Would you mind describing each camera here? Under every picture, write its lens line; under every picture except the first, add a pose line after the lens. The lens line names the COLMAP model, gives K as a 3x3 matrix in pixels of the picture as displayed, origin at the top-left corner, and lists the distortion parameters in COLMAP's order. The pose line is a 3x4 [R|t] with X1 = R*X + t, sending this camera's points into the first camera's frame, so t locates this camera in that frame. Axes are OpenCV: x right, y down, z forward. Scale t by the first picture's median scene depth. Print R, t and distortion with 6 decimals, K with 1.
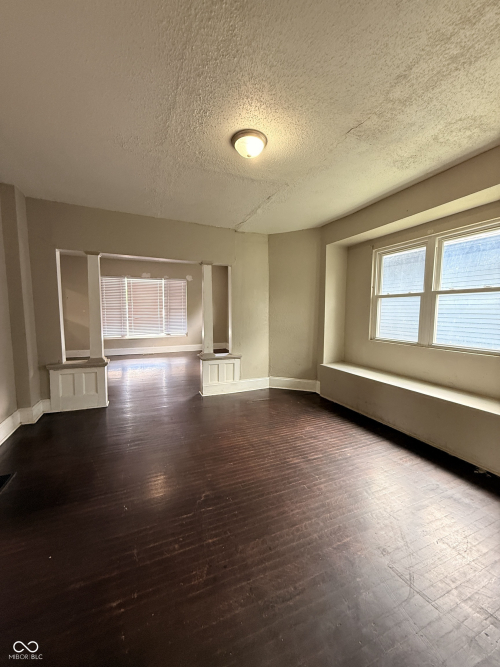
lens RADIAL K [[264.5, 0, 249.2], [0, 264.5, 331.0], [0, 0, 1]] dist [-0.000346, 0.000350]
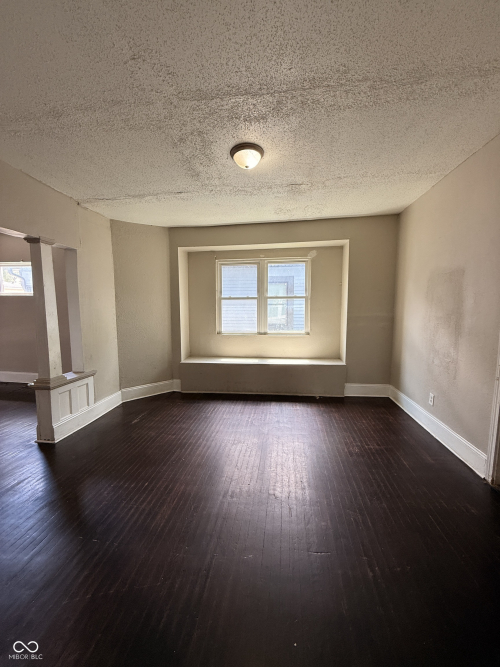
lens RADIAL K [[264.5, 0, 250.4], [0, 264.5, 330.2], [0, 0, 1]] dist [-0.000346, 0.000350]
pose [[0.507464, -0.082385, 0.857726, -0.454333], [0.075071, 0.995861, 0.051238, -0.030810], [-0.858397, 0.038389, 0.511548, 0.223707]]
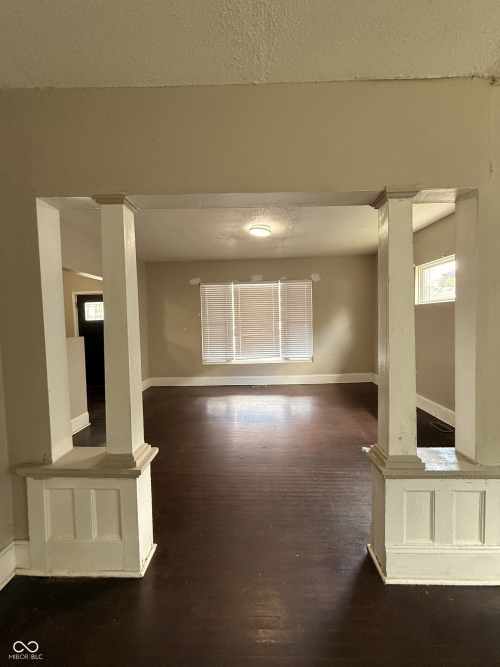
lens RADIAL K [[264.5, 0, 248.8], [0, 264.5, 332.3], [0, 0, 1]] dist [-0.000346, 0.000350]
pose [[0.907087, -0.009775, -0.420829, -0.183188], [-0.005264, 0.999389, -0.034561, -0.060920], [0.420909, 0.033565, 0.906482, 0.582749]]
